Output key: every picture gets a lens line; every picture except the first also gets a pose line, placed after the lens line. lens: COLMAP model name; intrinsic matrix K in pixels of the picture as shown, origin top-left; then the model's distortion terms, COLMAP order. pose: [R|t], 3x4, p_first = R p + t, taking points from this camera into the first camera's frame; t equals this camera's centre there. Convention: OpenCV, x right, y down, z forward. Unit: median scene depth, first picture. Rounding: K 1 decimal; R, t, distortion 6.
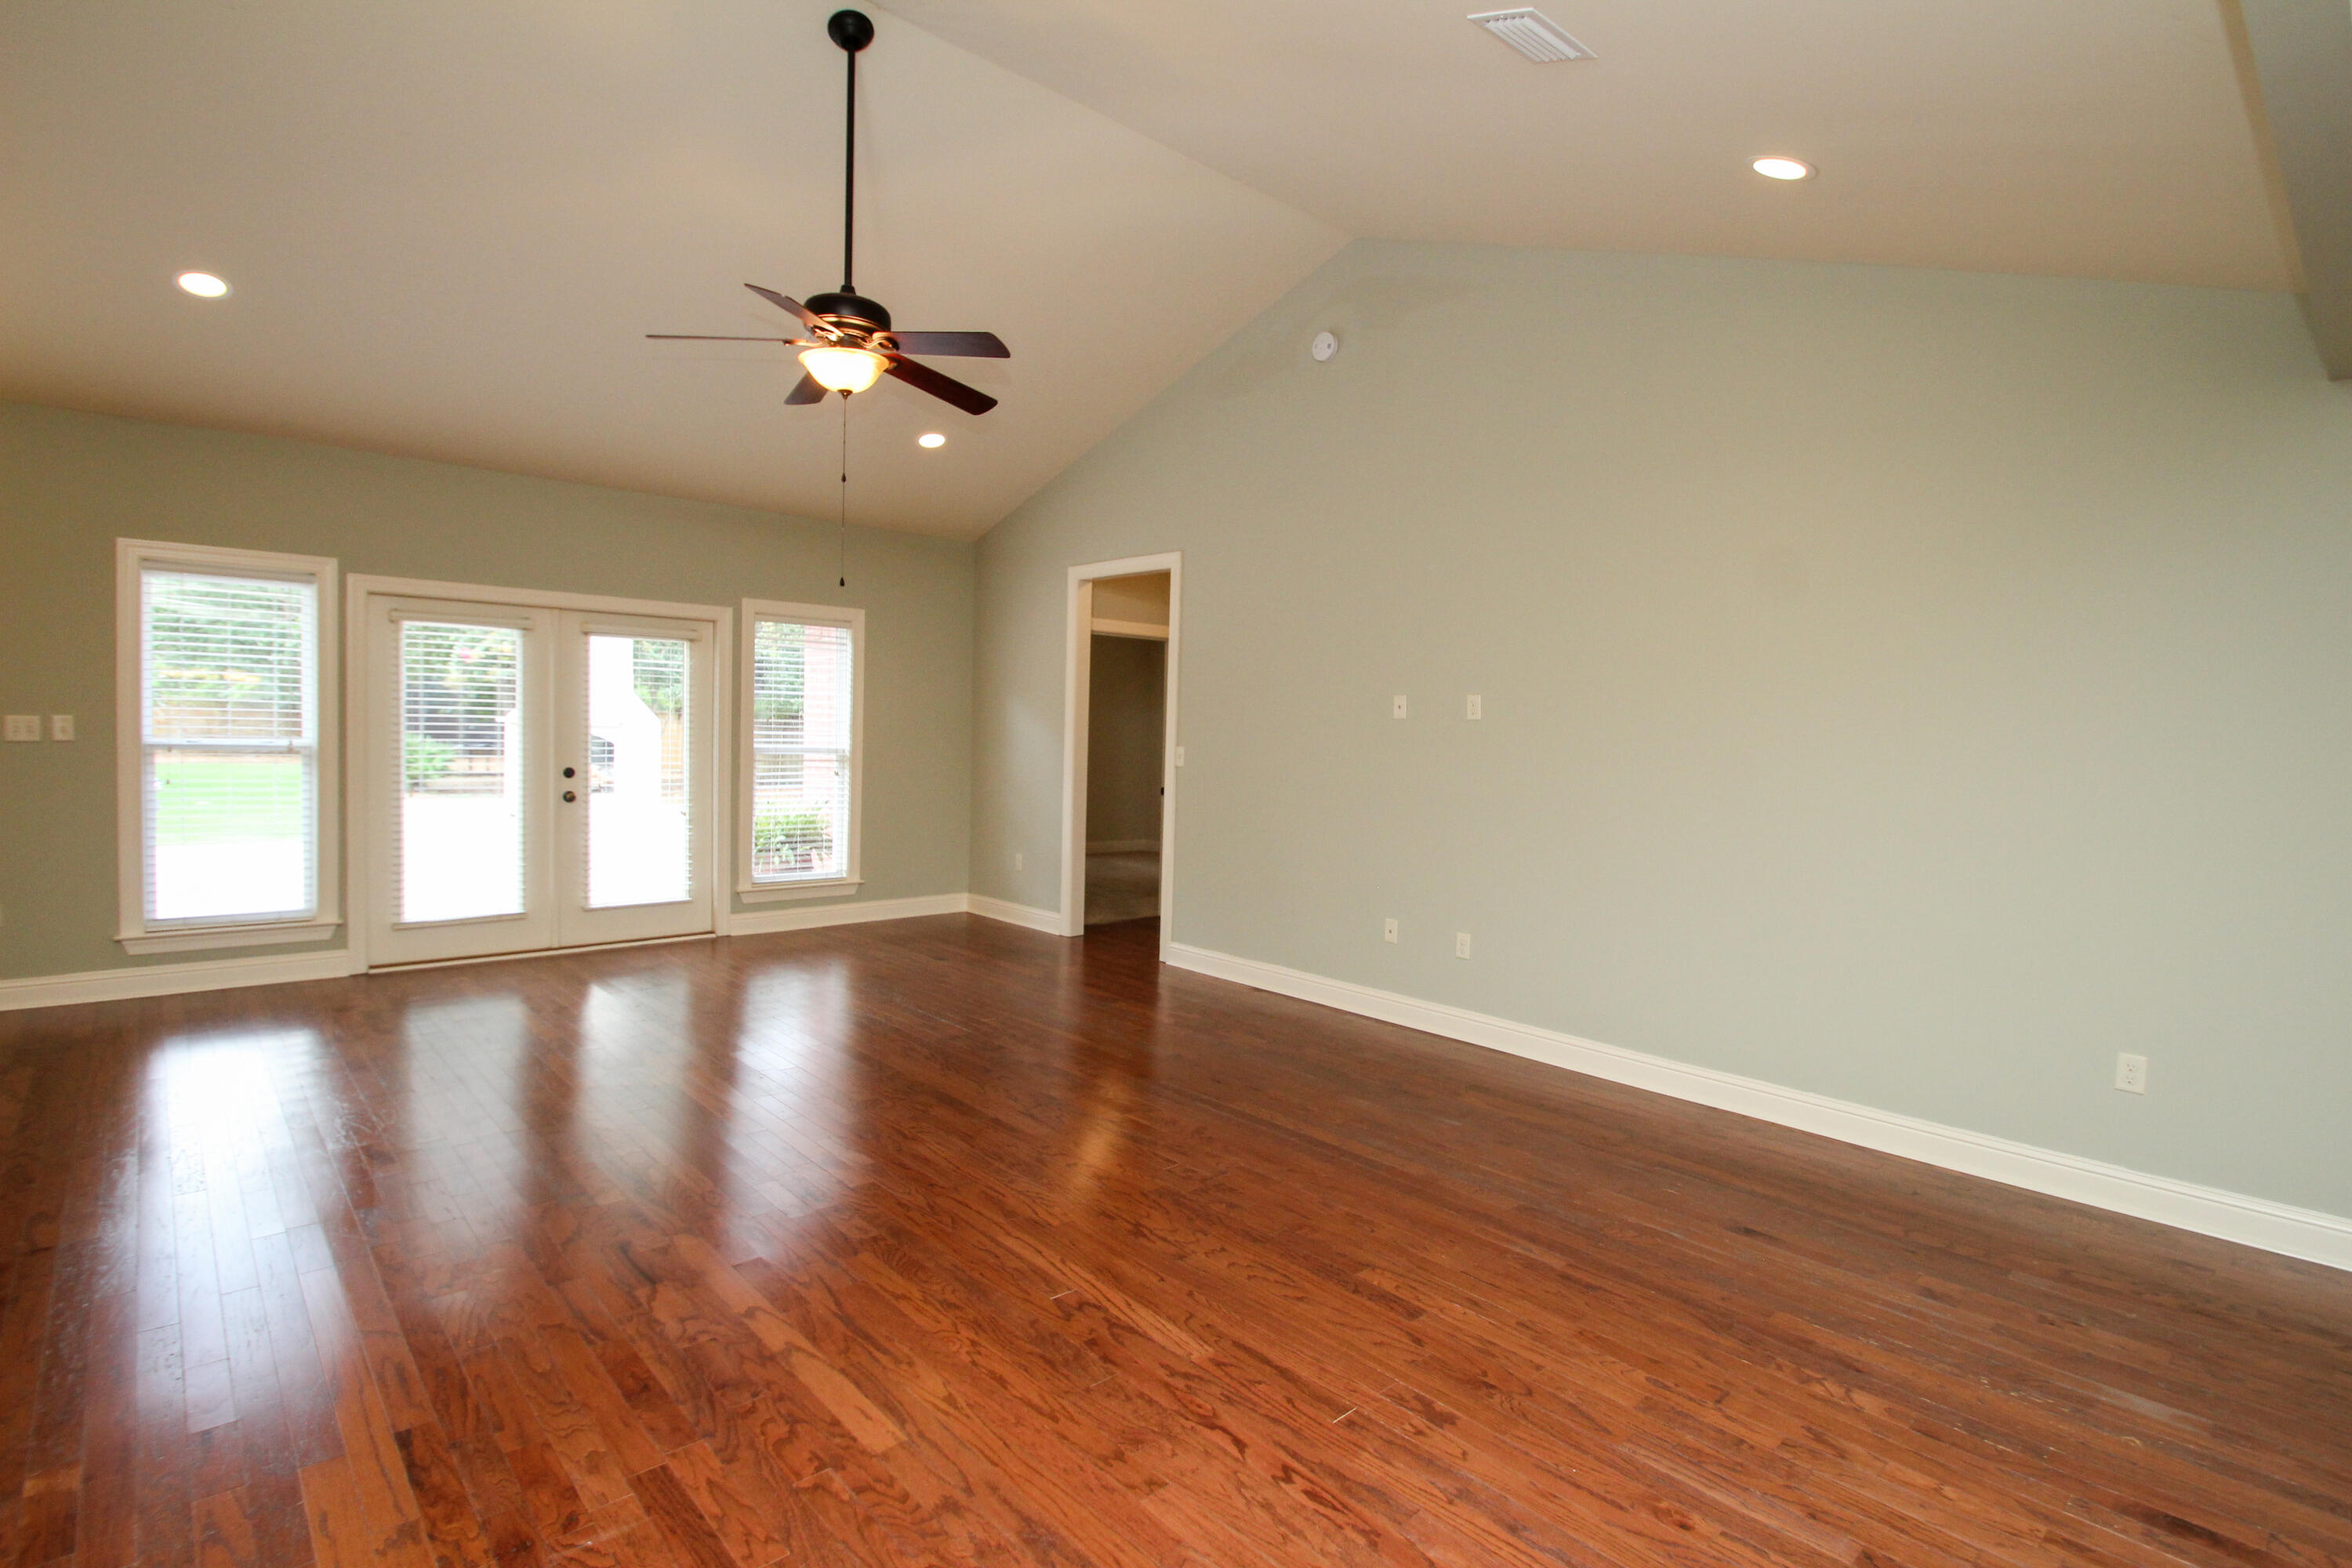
lens RADIAL K [[1129.8, 0, 1184.4], [0, 1129.8, 775.9], [0, 0, 1]] dist [-0.008562, -0.000817]
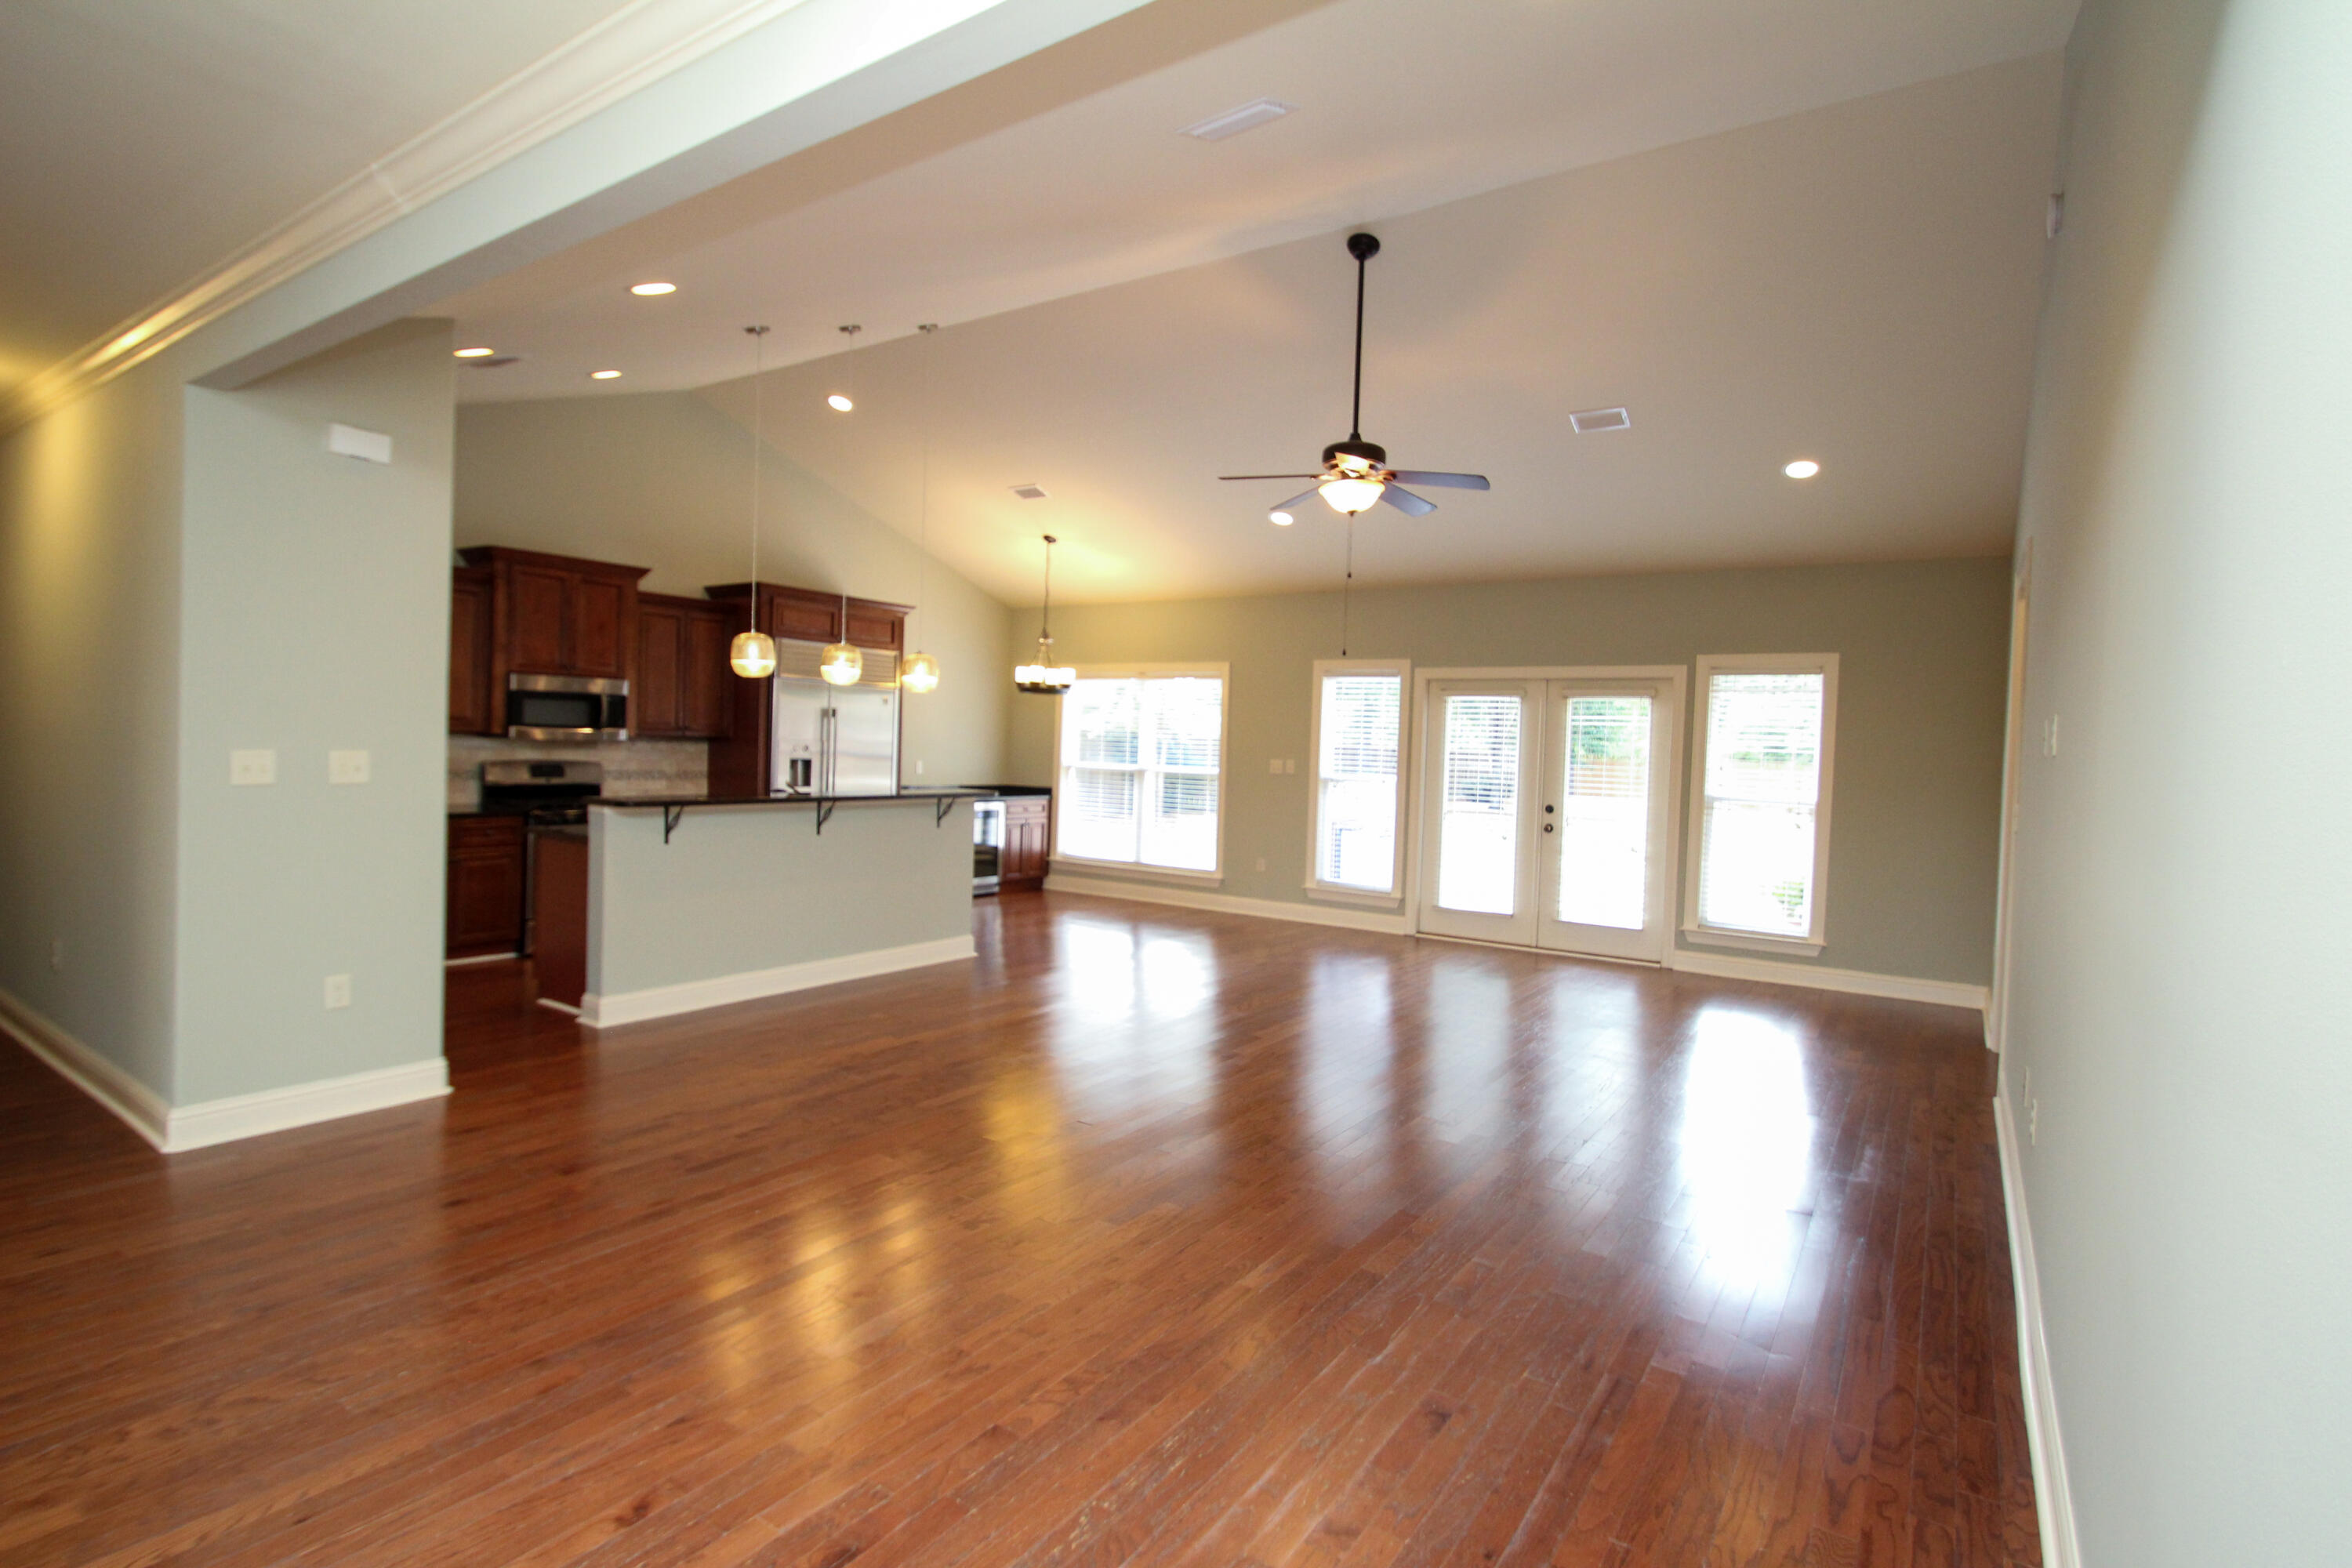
lens RADIAL K [[1129.8, 0, 1180.4], [0, 1129.8, 772.3], [0, 0, 1]] dist [-0.008562, -0.000817]
pose [[0.229456, 0.004710, -0.973308, 0.658114], [-0.069620, 0.997506, -0.011586, -0.000345], [0.970826, 0.070421, 0.229212, 0.350857]]
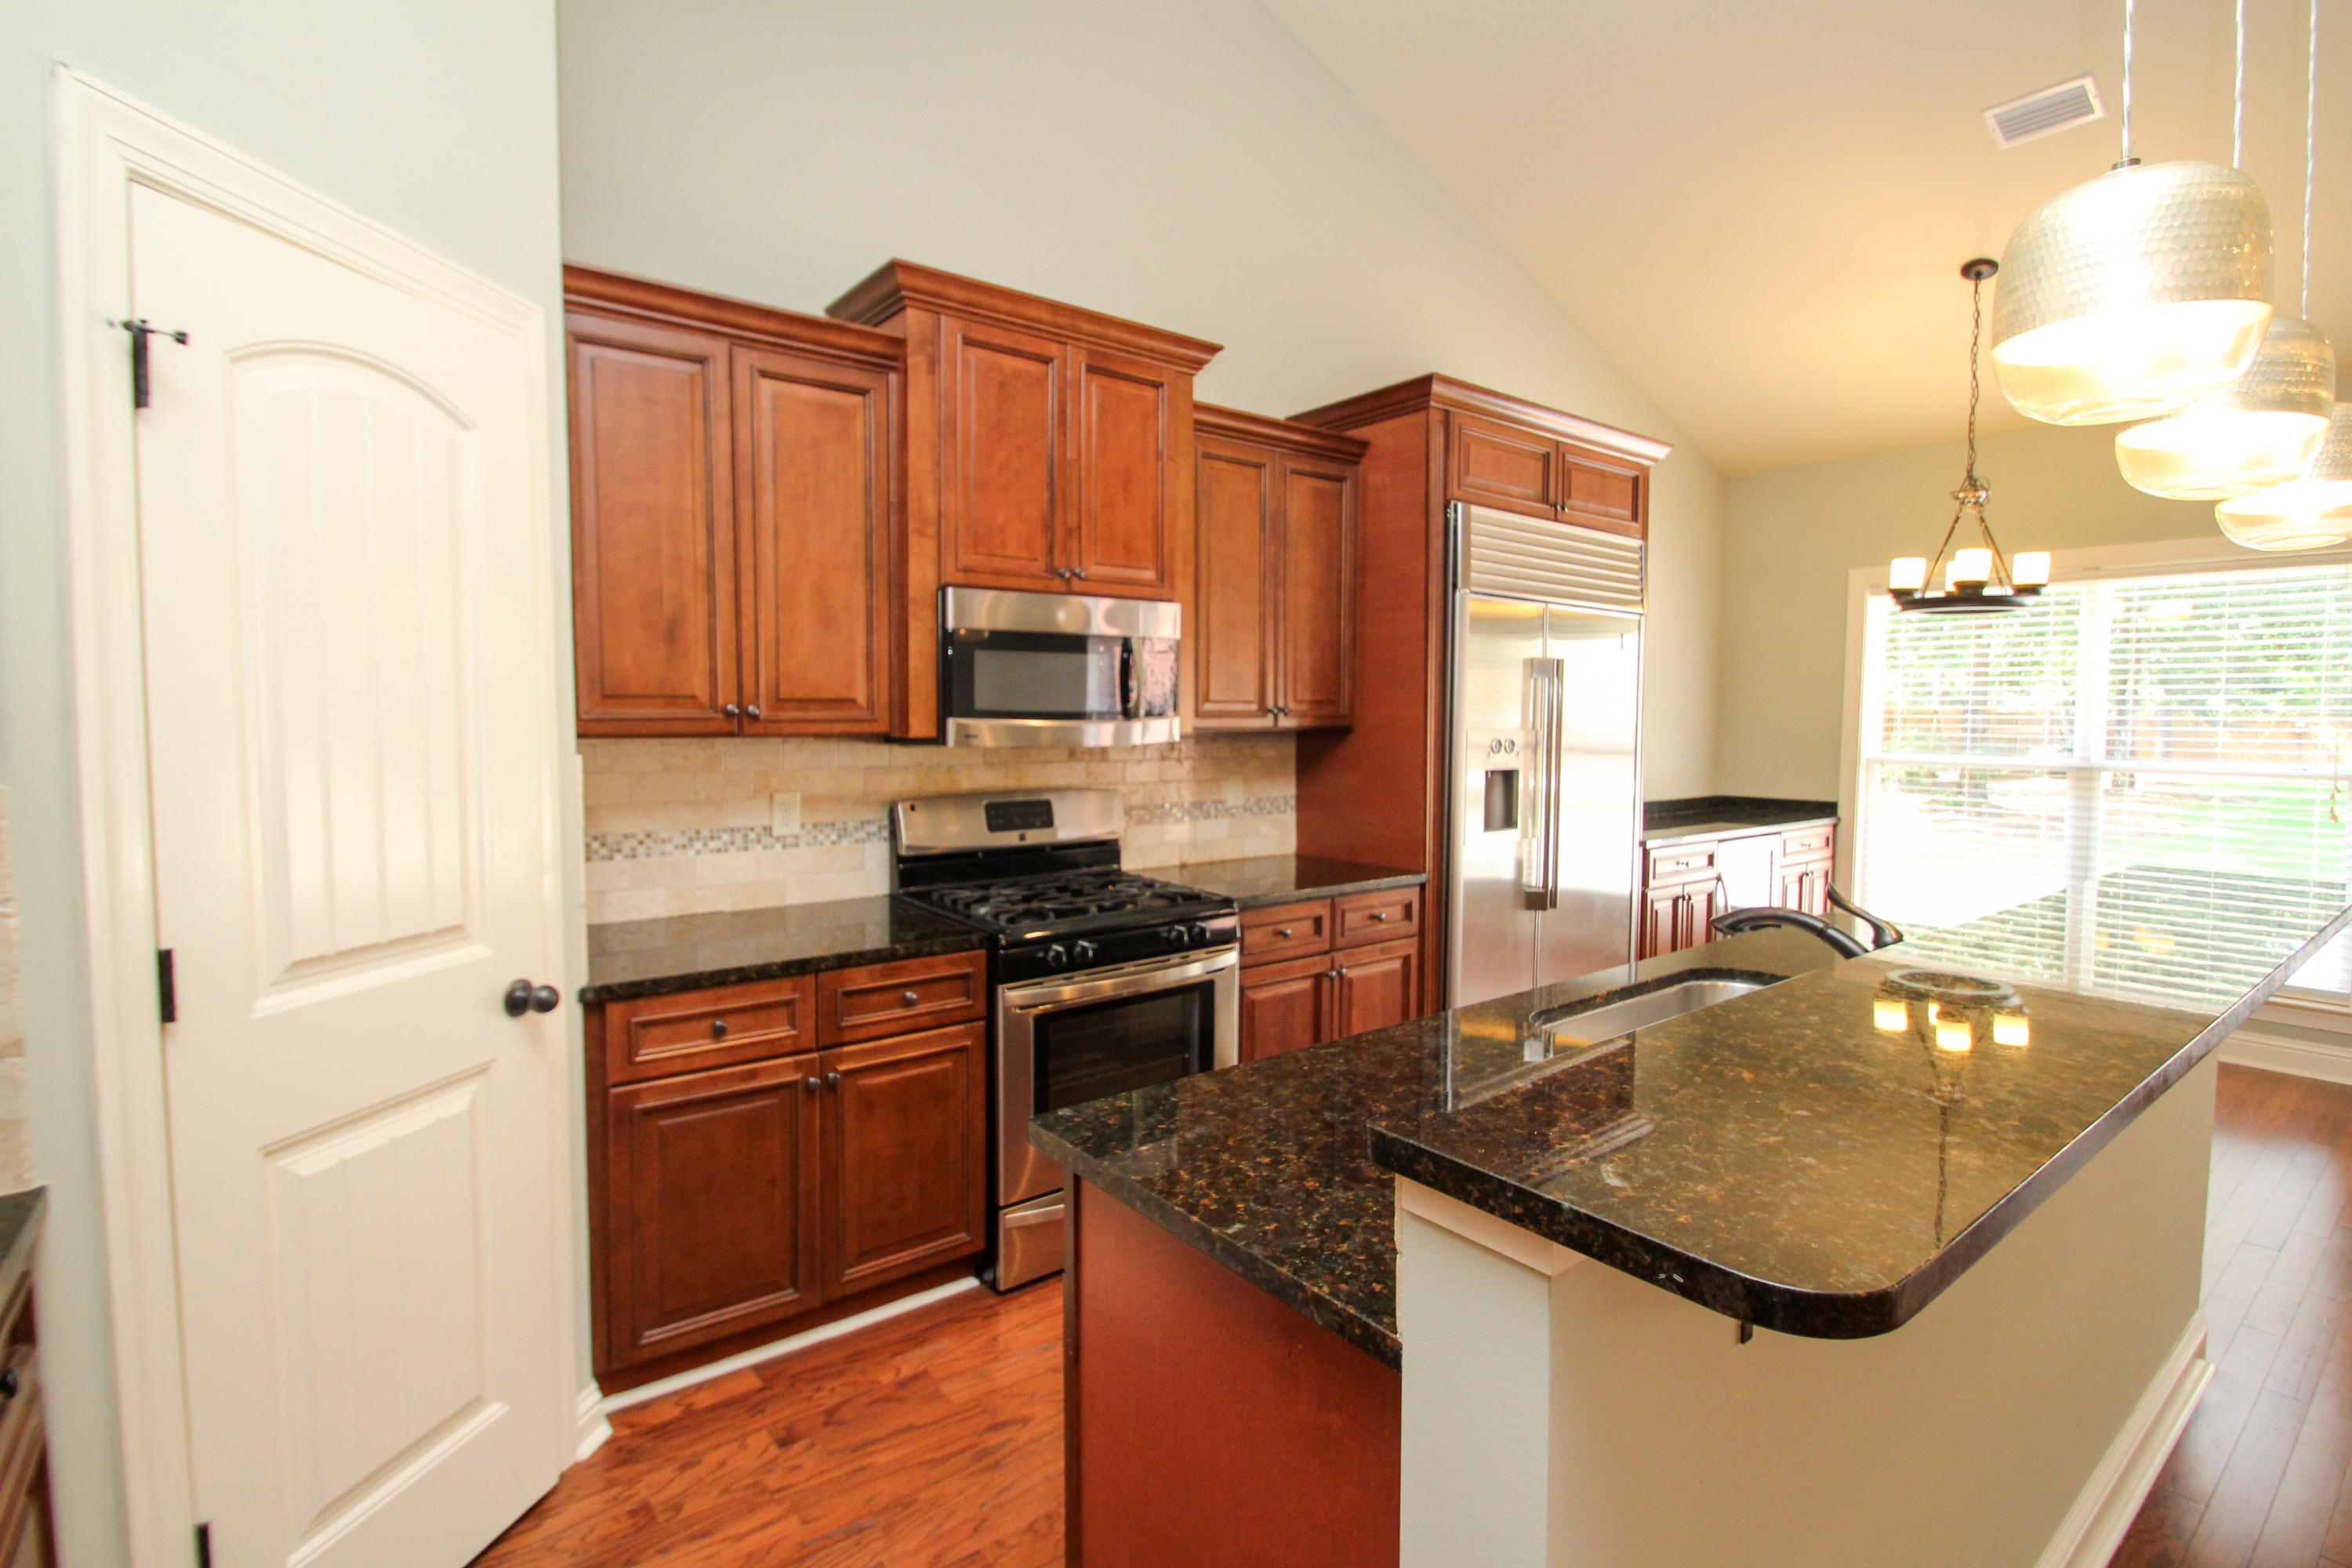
lens RADIAL K [[1129.8, 0, 1184.4], [0, 1129.8, 774.2], [0, 0, 1]] dist [-0.008562, -0.000817]
pose [[-0.070386, 0.027075, -0.997152, -0.177035], [-0.048395, 0.998362, 0.030524, -0.009000], [0.996345, 0.050406, -0.068960, 0.071719]]
